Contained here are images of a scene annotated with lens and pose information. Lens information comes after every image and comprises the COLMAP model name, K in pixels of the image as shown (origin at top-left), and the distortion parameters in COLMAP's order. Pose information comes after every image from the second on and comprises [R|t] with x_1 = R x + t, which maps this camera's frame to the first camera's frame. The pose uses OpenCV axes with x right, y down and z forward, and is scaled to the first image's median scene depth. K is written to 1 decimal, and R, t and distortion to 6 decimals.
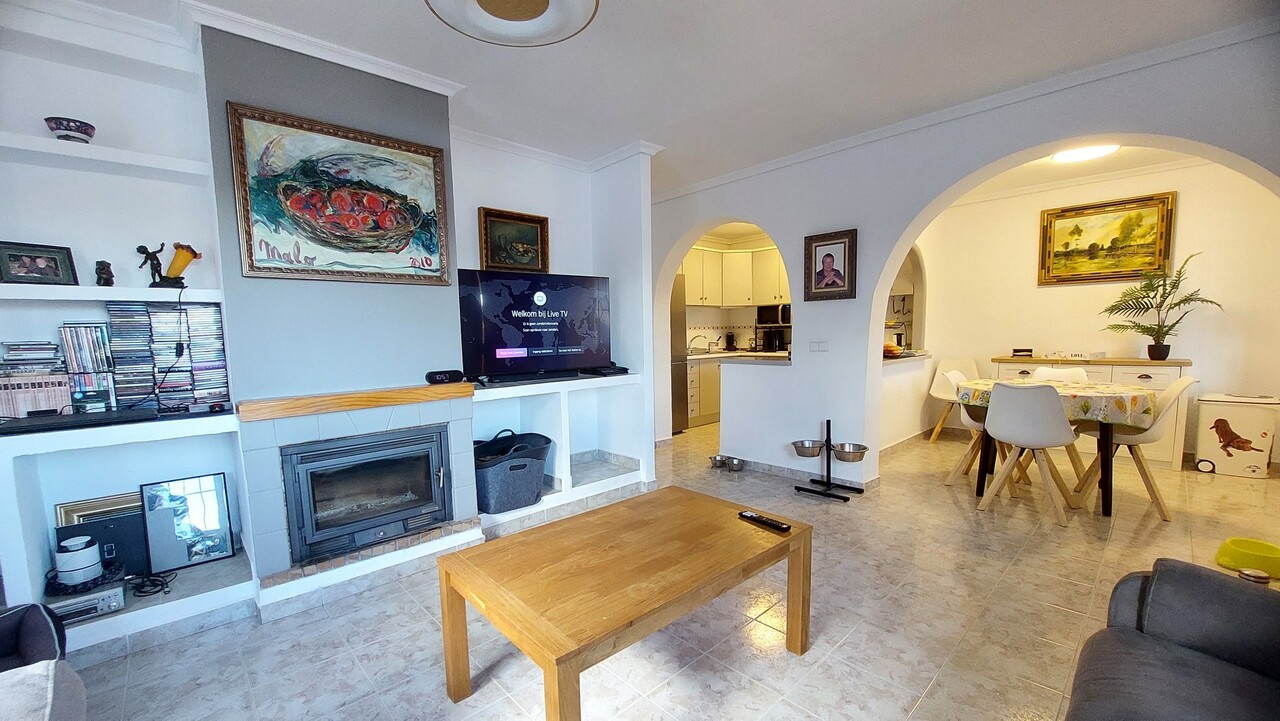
lens RADIAL K [[482.6, 0, 638.7], [0, 482.6, 380.2], [0, 0, 1]] dist [-0.009718, -0.000212]
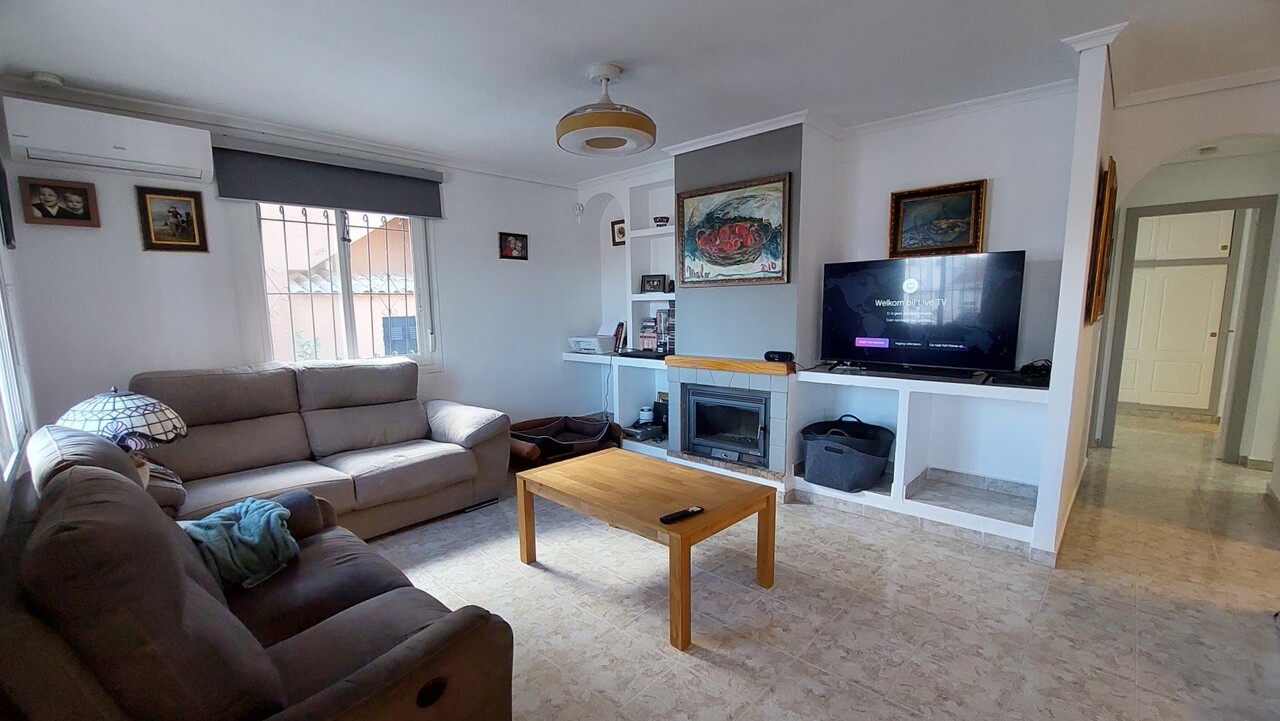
lens RADIAL K [[543.8, 0, 638.9], [0, 543.8, 383.7], [0, 0, 1]] dist [-0.001340, -0.000309]
pose [[0.108975, 0.163817, -0.980453, 1.068540], [-0.090157, 0.983891, 0.154371, -0.136932], [0.989948, 0.071572, 0.121989, 0.522153]]
